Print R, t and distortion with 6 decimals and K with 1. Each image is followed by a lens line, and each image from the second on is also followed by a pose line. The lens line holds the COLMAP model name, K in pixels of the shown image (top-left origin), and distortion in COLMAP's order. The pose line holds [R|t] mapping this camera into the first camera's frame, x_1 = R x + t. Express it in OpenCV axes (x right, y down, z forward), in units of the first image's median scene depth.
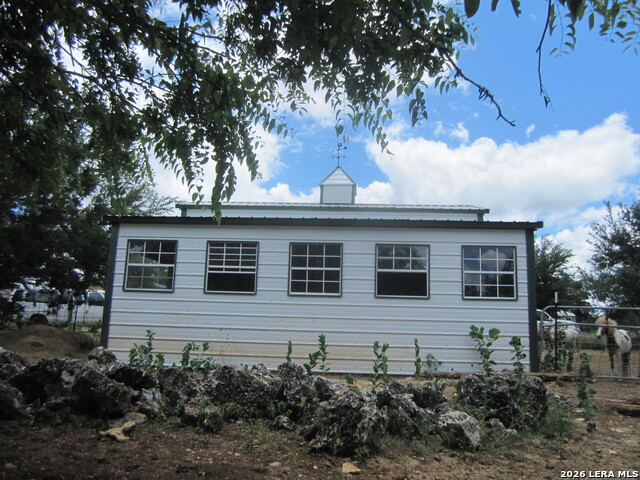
lens RADIAL K [[518.2, 0, 320.0], [0, 518.2, 240.0], [0, 0, 1]] dist [-0.059553, 0.018389]
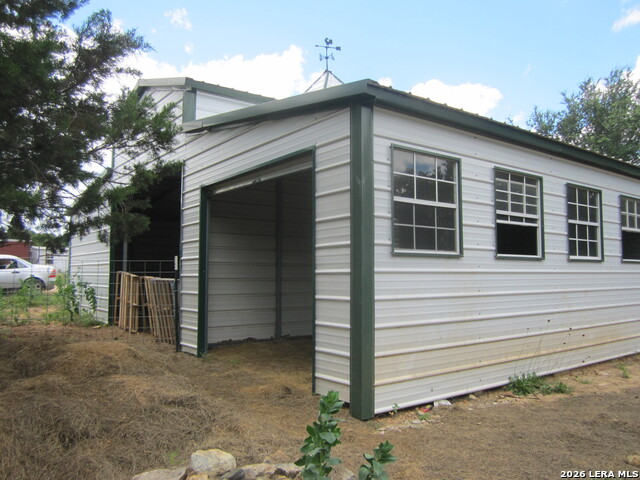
lens RADIAL K [[518.2, 0, 320.0], [0, 518.2, 240.0], [0, 0, 1]] dist [-0.059553, 0.018389]
pose [[0.756024, 0.013267, 0.654409, -0.744101], [-0.098333, 0.990750, 0.093517, 0.048388], [-0.647115, -0.135051, 0.750335, 0.694647]]
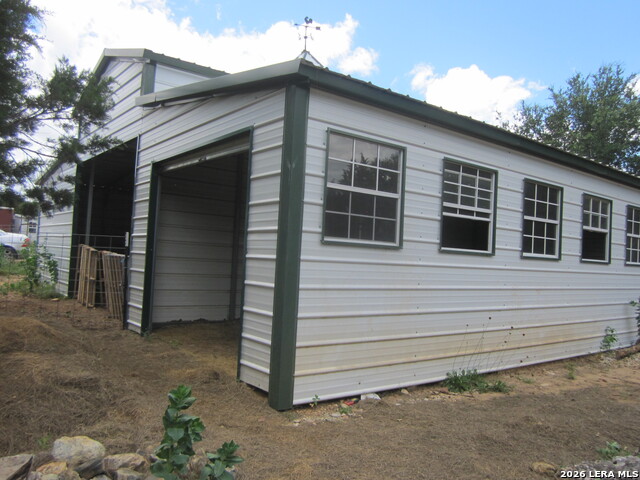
lens RADIAL K [[518.2, 0, 320.0], [0, 518.2, 240.0], [0, 0, 1]] dist [-0.059553, 0.018389]
pose [[0.746369, 0.030398, 0.664837, -0.691341], [-0.150714, 0.980725, 0.124356, 0.040284], [-0.648242, -0.193016, 0.736564, 0.668918]]
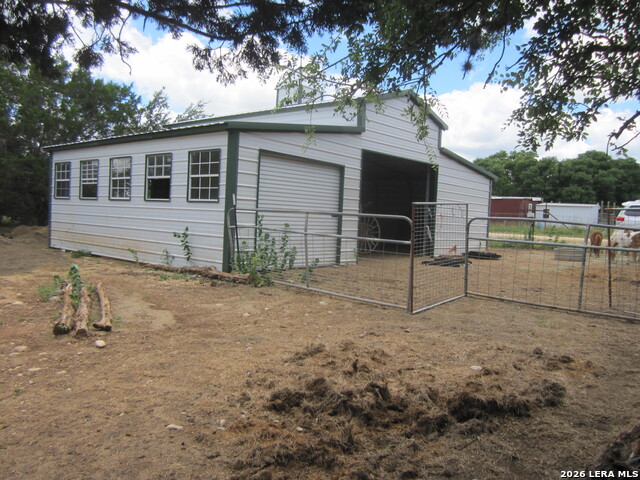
lens RADIAL K [[518.2, 0, 320.0], [0, 518.2, 240.0], [0, 0, 1]] dist [-0.059553, 0.018389]
pose [[0.792783, 0.035549, -0.608466, 1.130474], [0.092837, 0.979607, 0.178191, 0.025155], [0.602392, -0.197755, 0.773316, 0.297115]]
